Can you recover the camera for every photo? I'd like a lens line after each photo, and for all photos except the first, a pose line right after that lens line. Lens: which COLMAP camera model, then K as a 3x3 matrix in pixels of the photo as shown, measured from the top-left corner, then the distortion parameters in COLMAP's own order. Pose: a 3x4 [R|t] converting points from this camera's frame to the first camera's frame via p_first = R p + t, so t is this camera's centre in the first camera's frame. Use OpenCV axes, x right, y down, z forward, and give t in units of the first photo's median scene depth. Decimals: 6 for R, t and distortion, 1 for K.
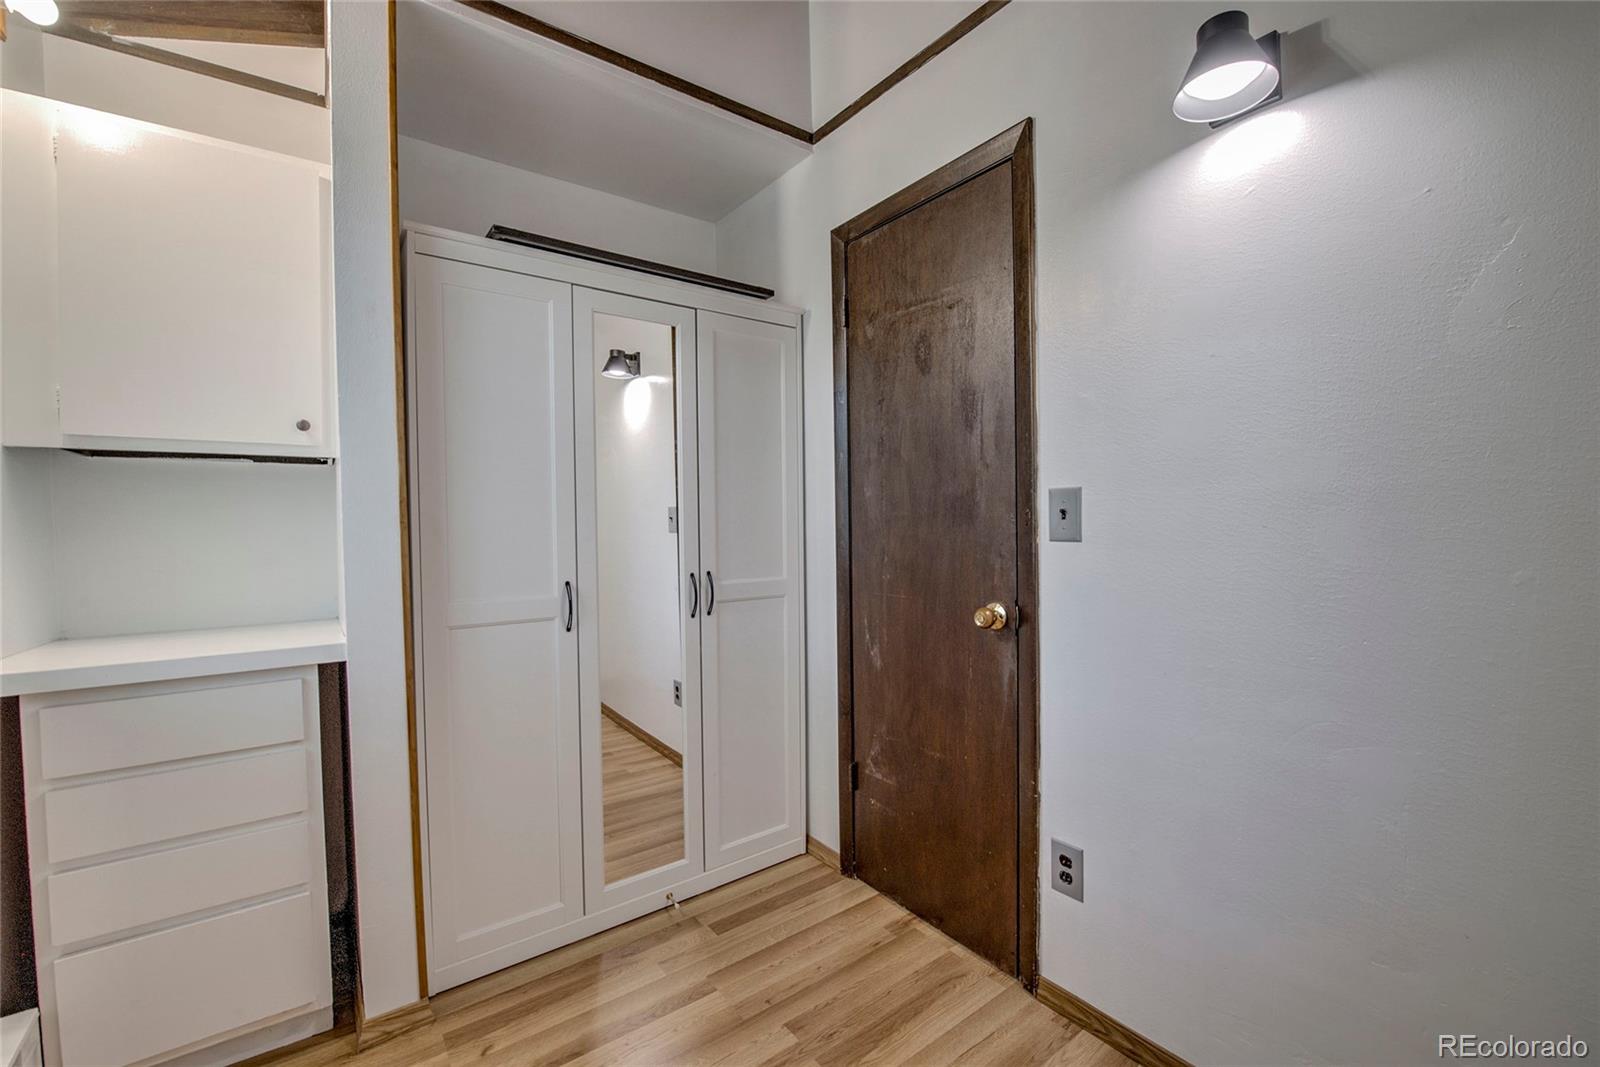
lens RADIAL K [[634.5, 0, 806.8], [0, 634.5, 521.6], [0, 0, 1]] dist [-0.011891, 0.000251]
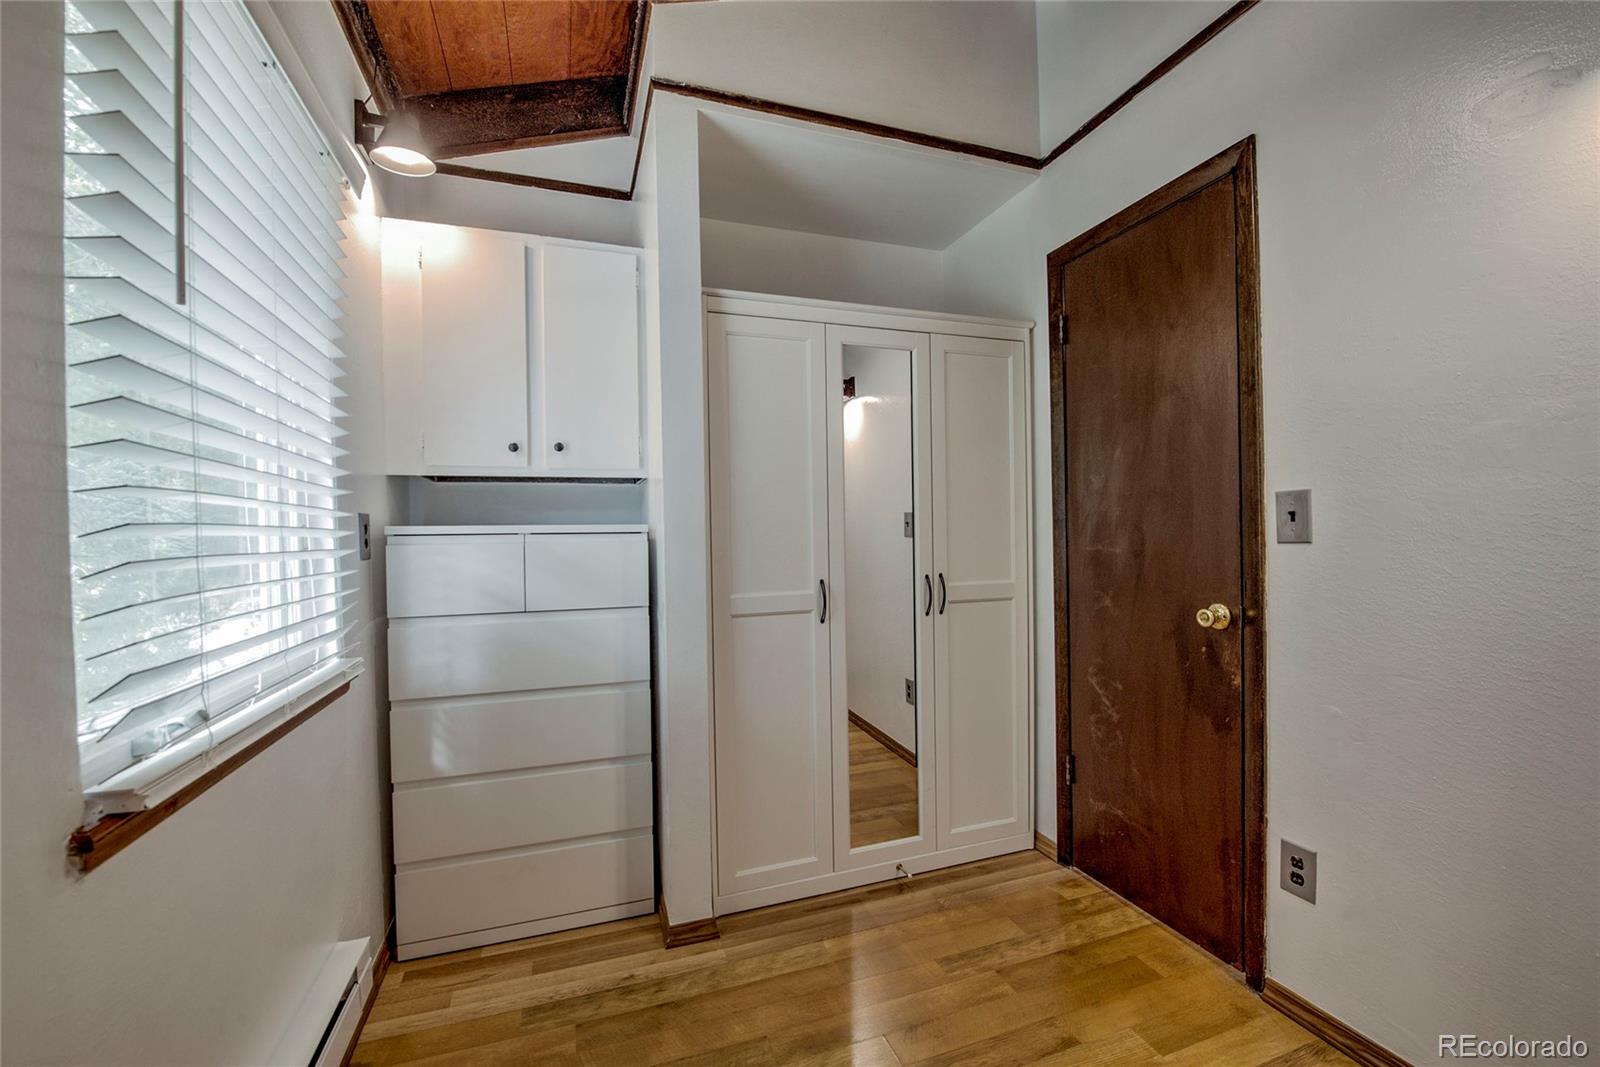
lens RADIAL K [[675.4, 0, 804.3], [0, 675.4, 536.0], [0, 0, 1]] dist [-0.004286, -0.000737]
pose [[0.936165, -0.000896, -0.351561, 0.040207], [-0.001813, 0.999971, -0.007376, 0.021270], [0.351557, 0.007543, 0.936136, -0.206131]]
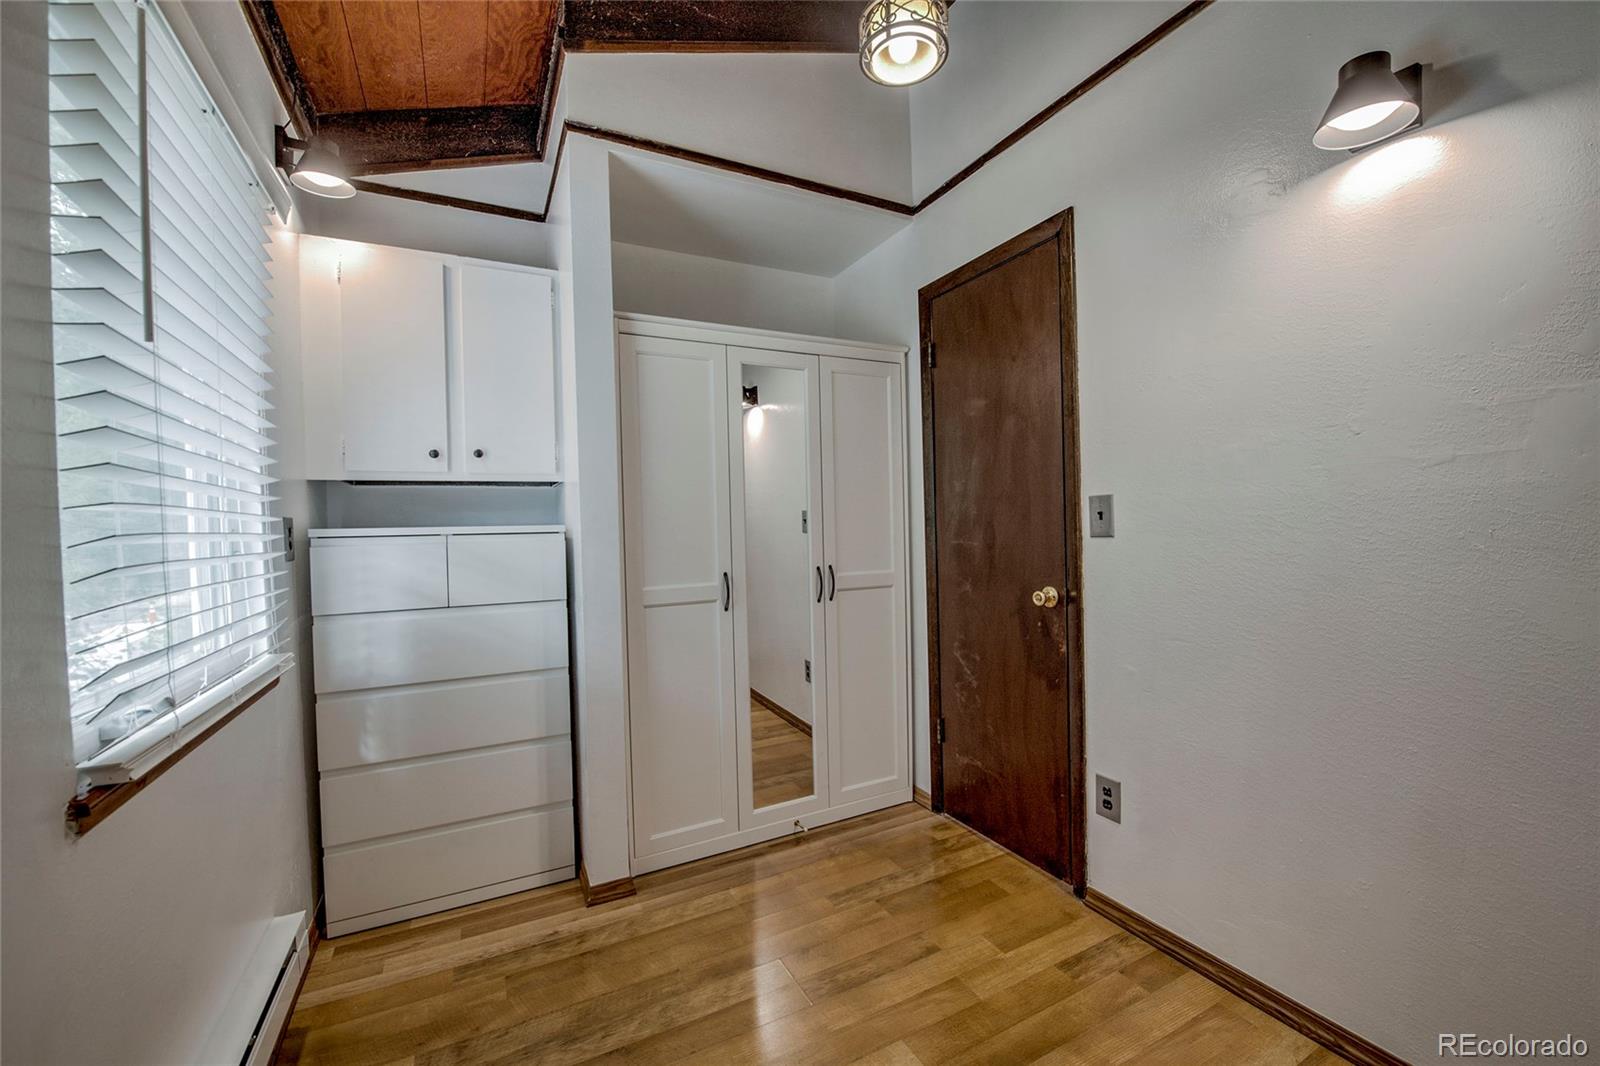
lens RADIAL K [[634.5, 0, 795.4], [0, 634.5, 533.6], [0, 0, 1]] dist [-0.011891, 0.000251]
pose [[0.973326, -0.008663, -0.229265, 0.073160], [0.008275, 0.999962, -0.002654, 0.016754], [0.229279, 0.000686, 0.973360, -0.270168]]
